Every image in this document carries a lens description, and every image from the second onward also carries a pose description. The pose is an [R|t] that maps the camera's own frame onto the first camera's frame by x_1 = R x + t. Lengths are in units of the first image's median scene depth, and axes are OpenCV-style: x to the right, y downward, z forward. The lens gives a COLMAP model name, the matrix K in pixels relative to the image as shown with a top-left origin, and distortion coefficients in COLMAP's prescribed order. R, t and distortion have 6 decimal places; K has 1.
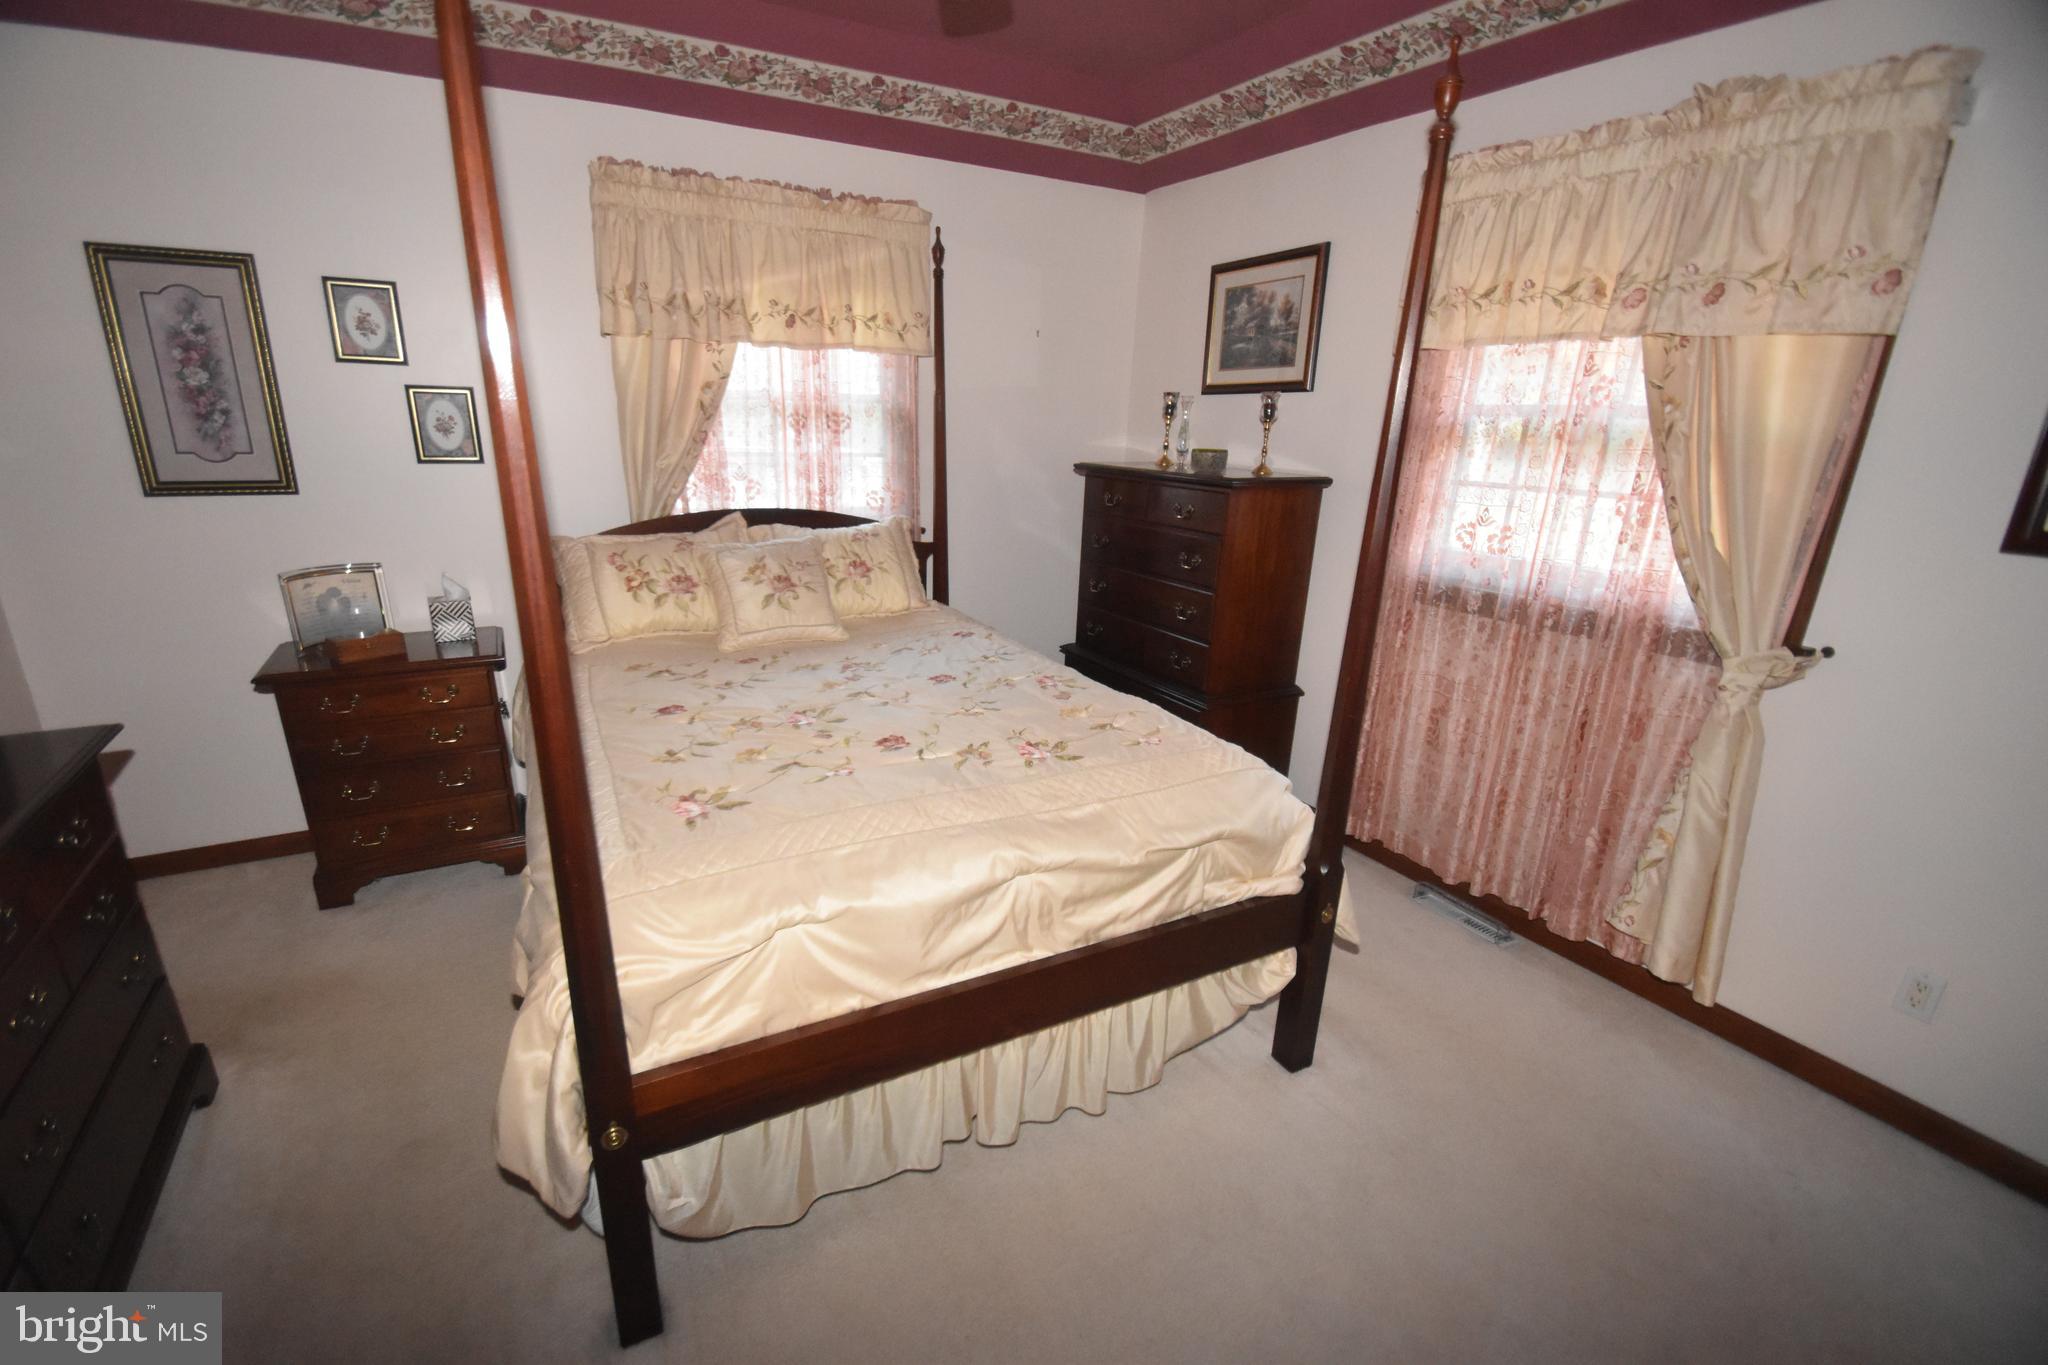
lens RADIAL K [[891.2, 0, 1020.7], [0, 891.2, 683.7], [0, 0, 1]] dist [0.004950, -0.008007]
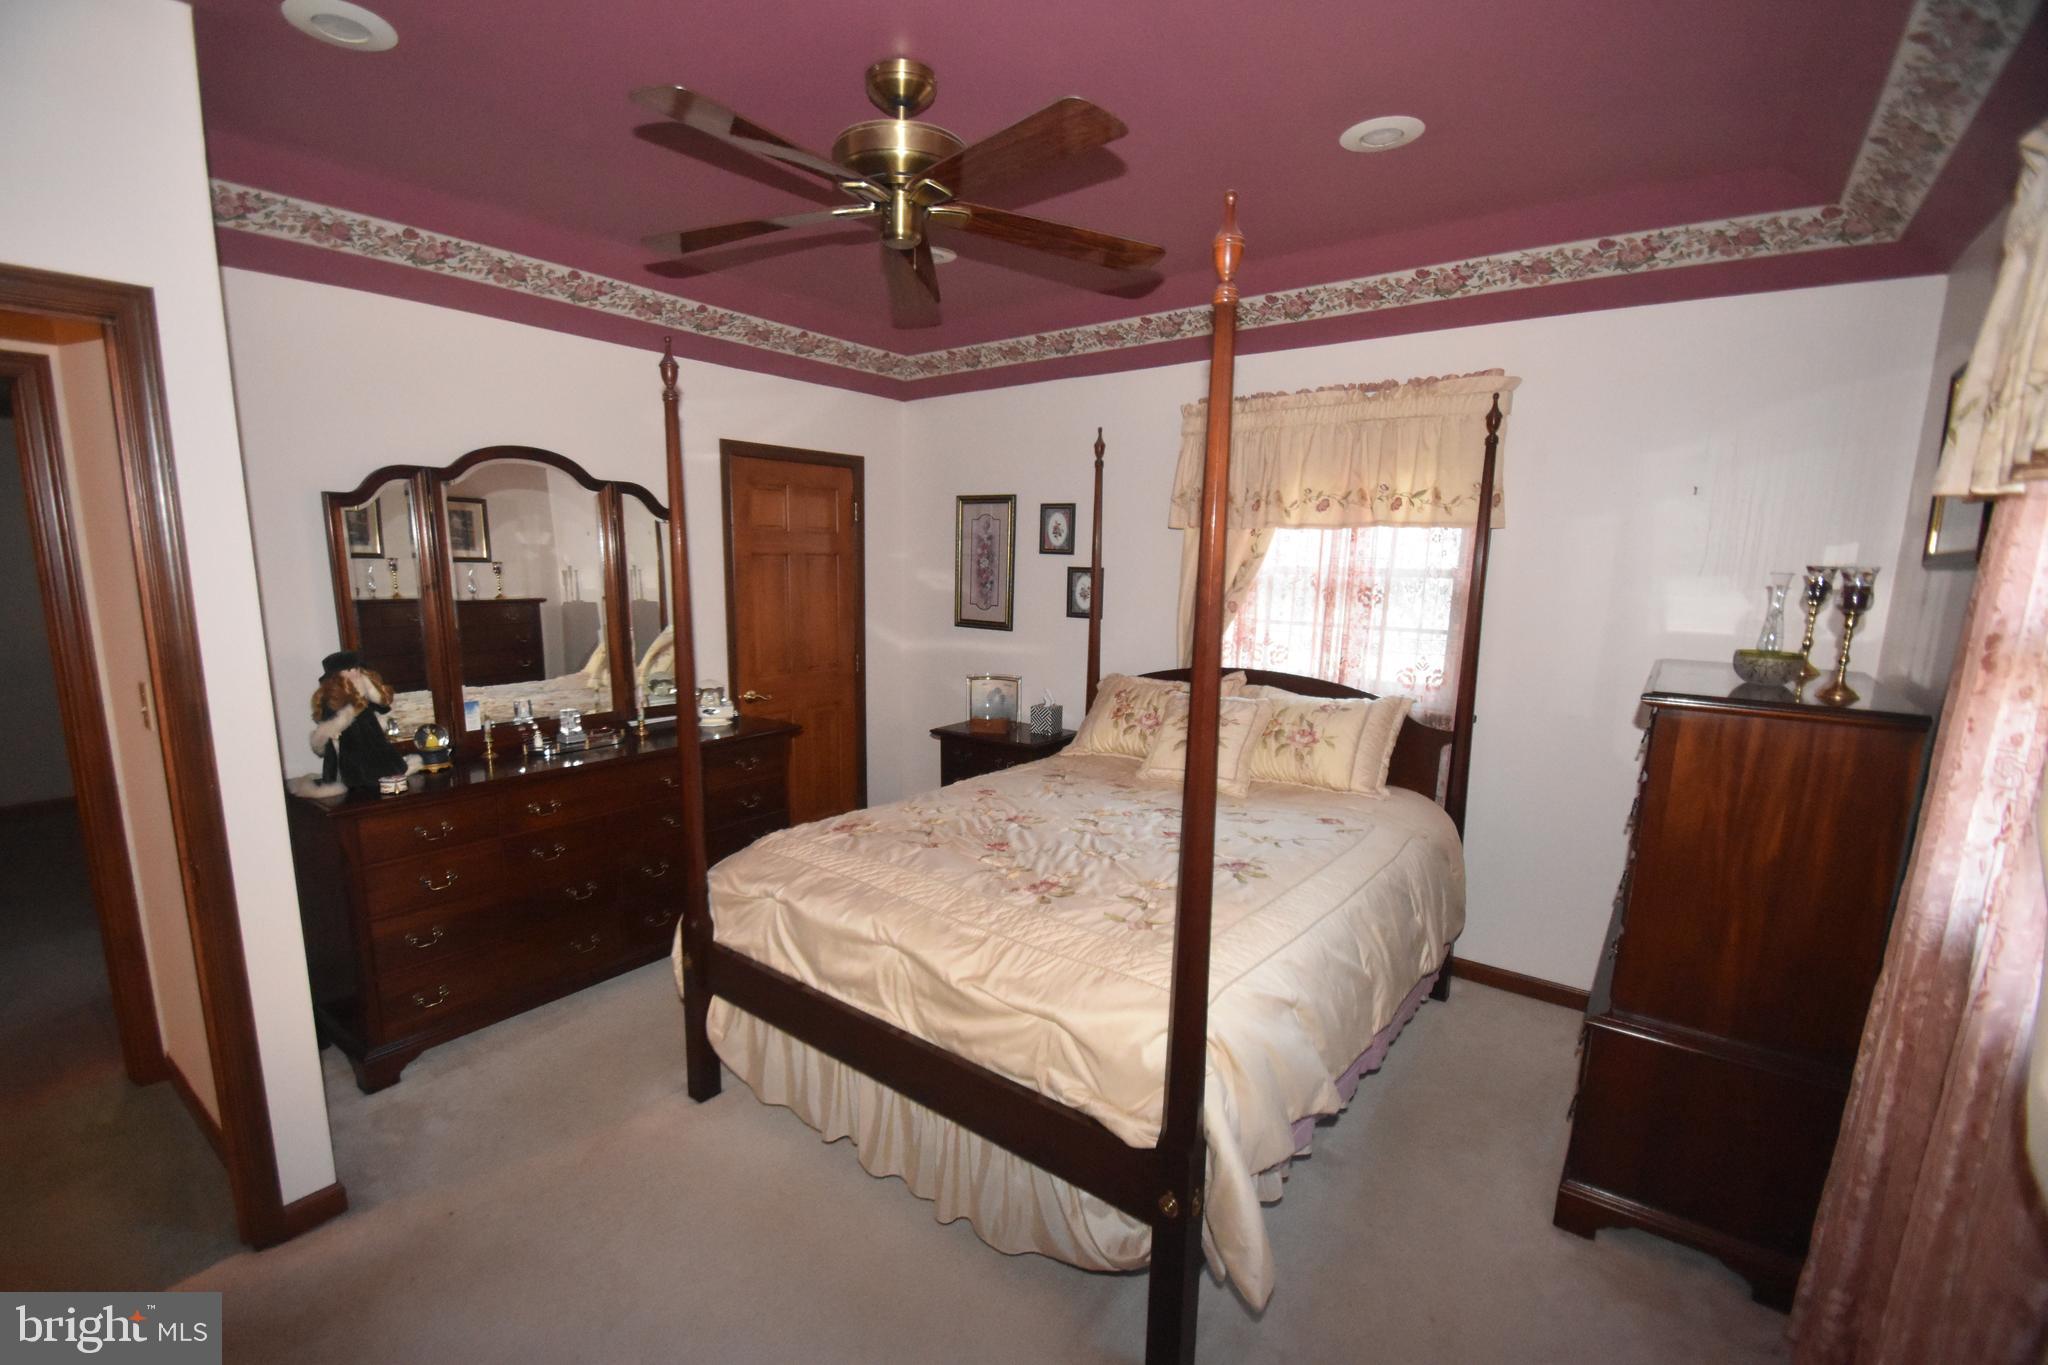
lens RADIAL K [[891.2, 0, 1020.3], [0, 891.2, 676.2], [0, 0, 1]] dist [0.004950, -0.008007]
pose [[0.425424, 0.091571, -0.900349, 0.550932], [-0.283183, 0.958377, -0.036334, -0.064163], [0.859547, 0.270421, 0.433648, 0.265560]]
